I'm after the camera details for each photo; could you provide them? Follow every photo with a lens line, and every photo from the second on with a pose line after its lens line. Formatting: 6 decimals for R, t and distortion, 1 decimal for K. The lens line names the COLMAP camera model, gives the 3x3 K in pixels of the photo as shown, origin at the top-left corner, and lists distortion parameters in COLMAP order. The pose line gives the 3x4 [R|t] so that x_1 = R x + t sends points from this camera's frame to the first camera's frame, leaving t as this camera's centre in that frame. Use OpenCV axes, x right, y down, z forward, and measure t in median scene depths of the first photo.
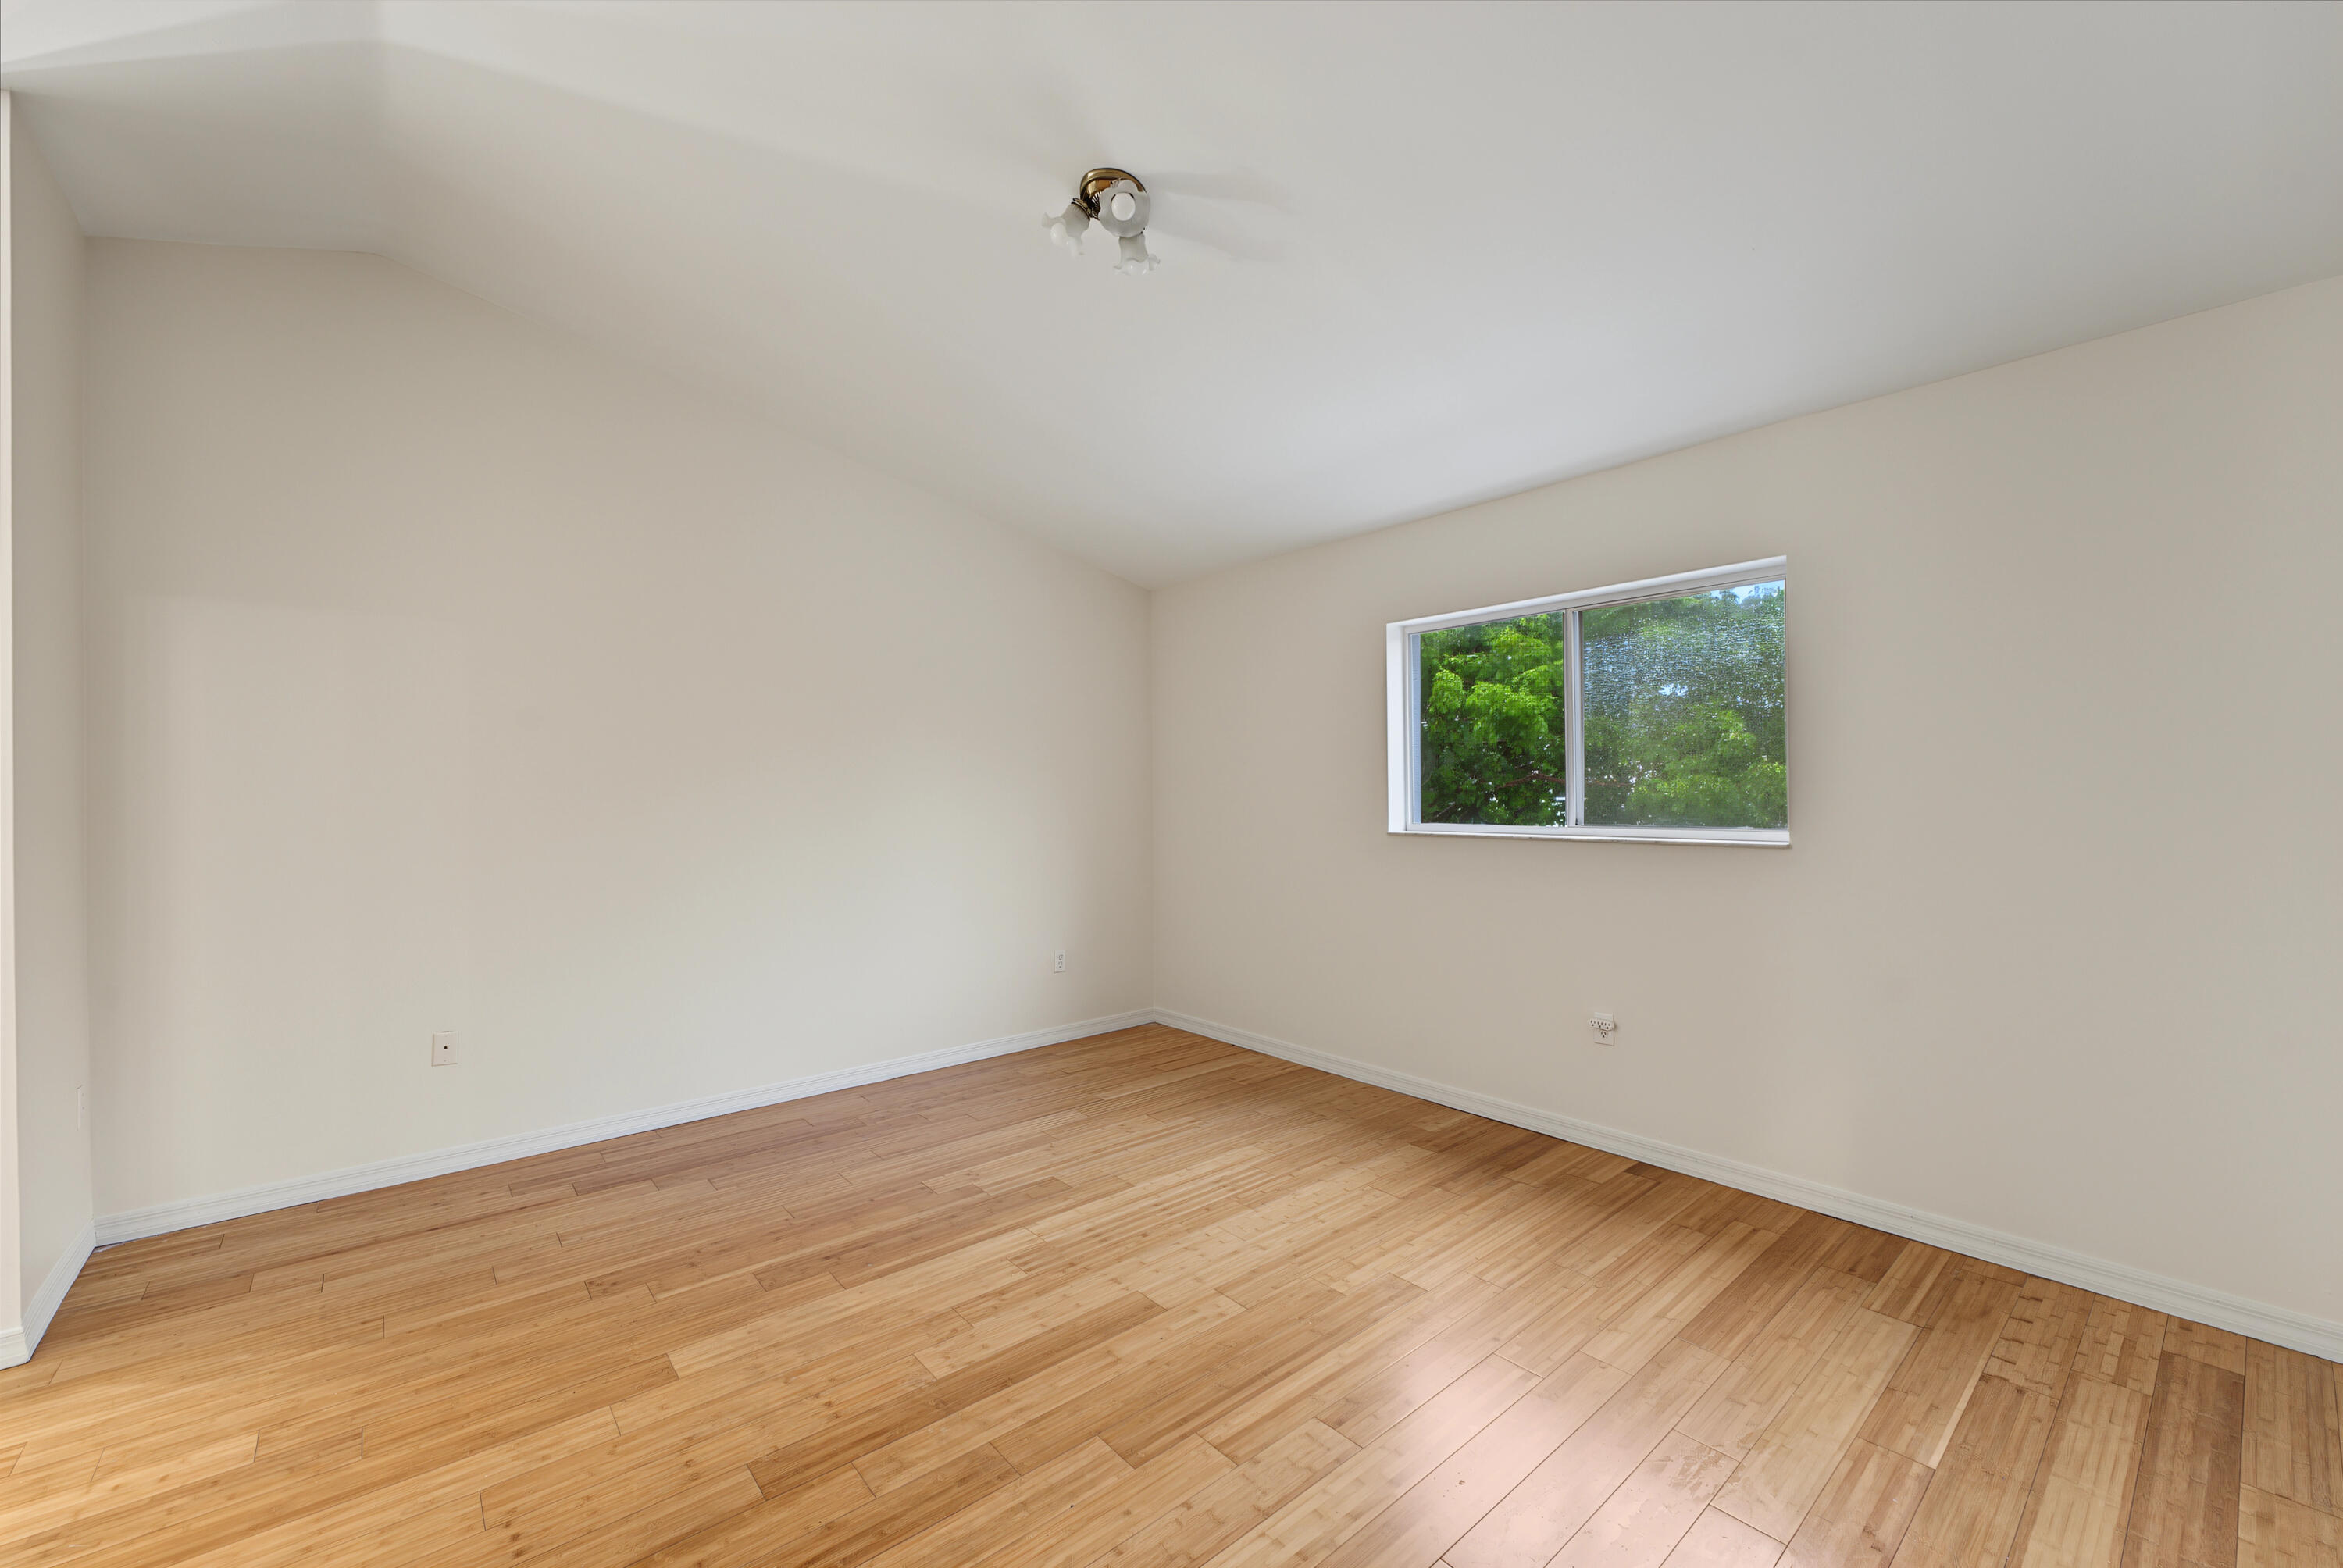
lens RADIAL K [[949.2, 0, 1178.9], [0, 949.2, 786.2], [0, 0, 1]] dist [-0.005162, 0.000627]
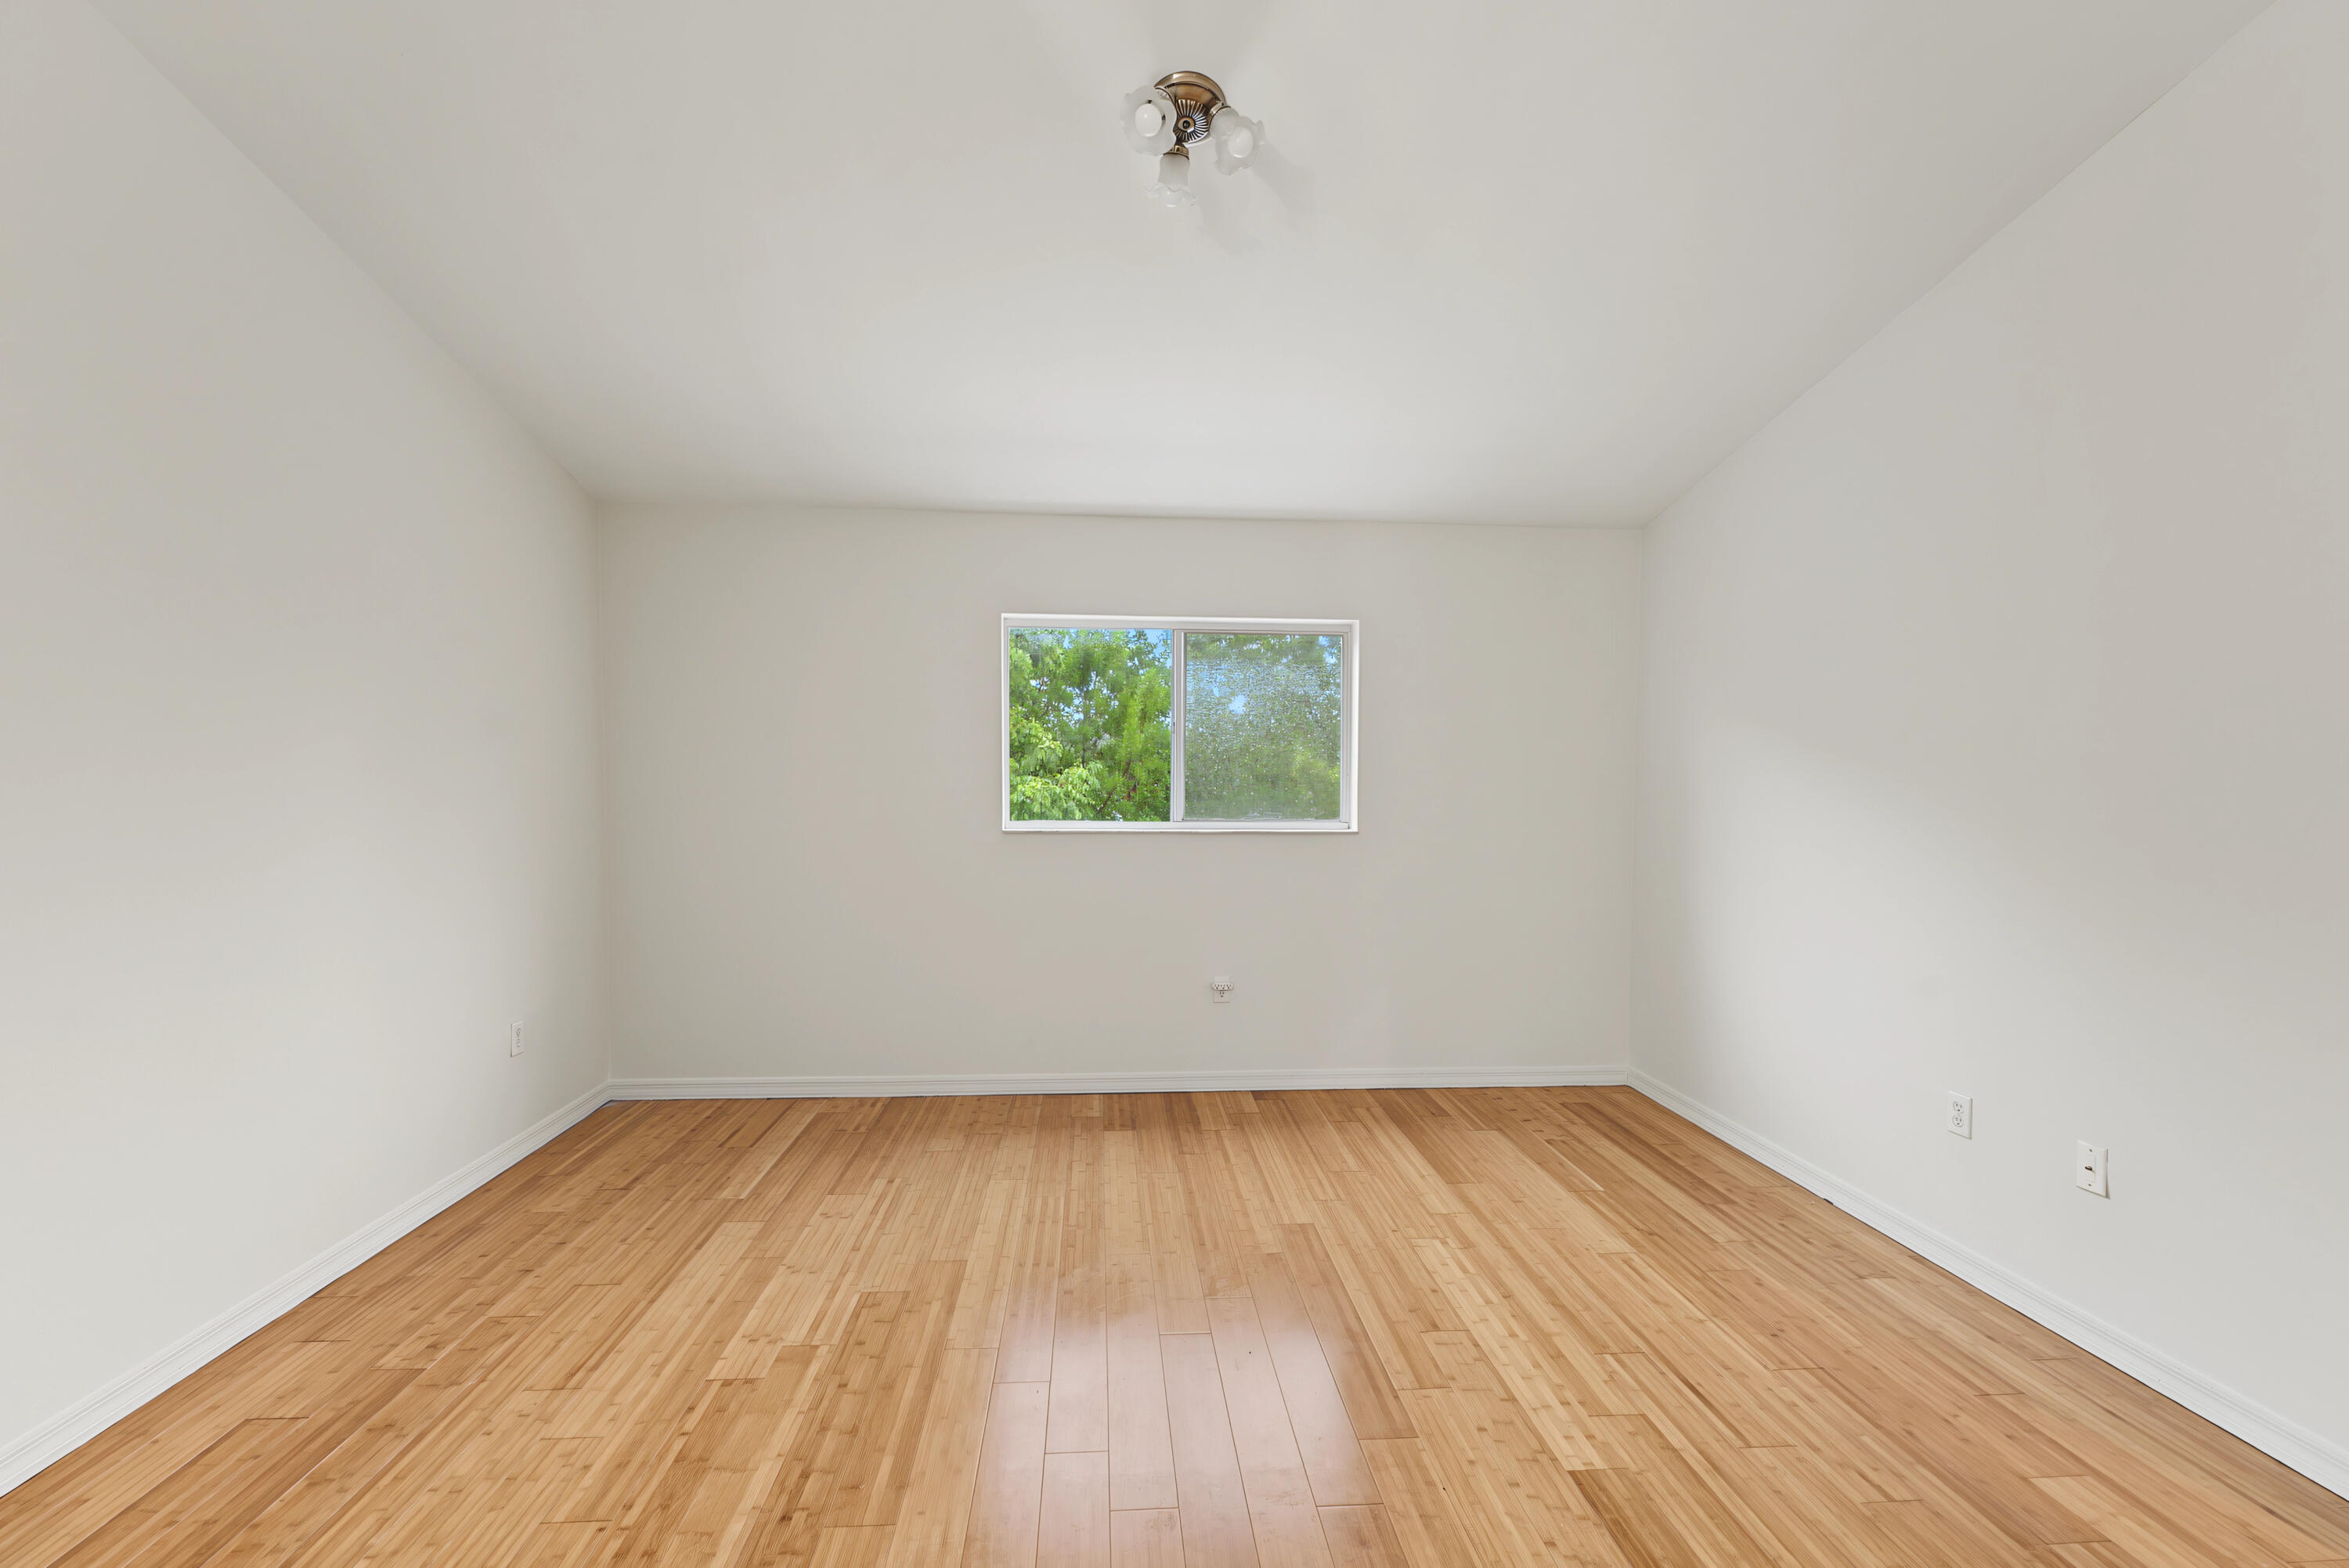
lens RADIAL K [[951.6, 0, 1240.4], [0, 951.6, 799.4], [0, 0, 1]] dist [-0.005162, 0.000627]
pose [[0.584336, 0.000469, 0.811512, -0.570706], [-0.016035, 0.999811, 0.010968, 0.002308], [-0.811353, -0.019421, 0.584233, 0.313241]]
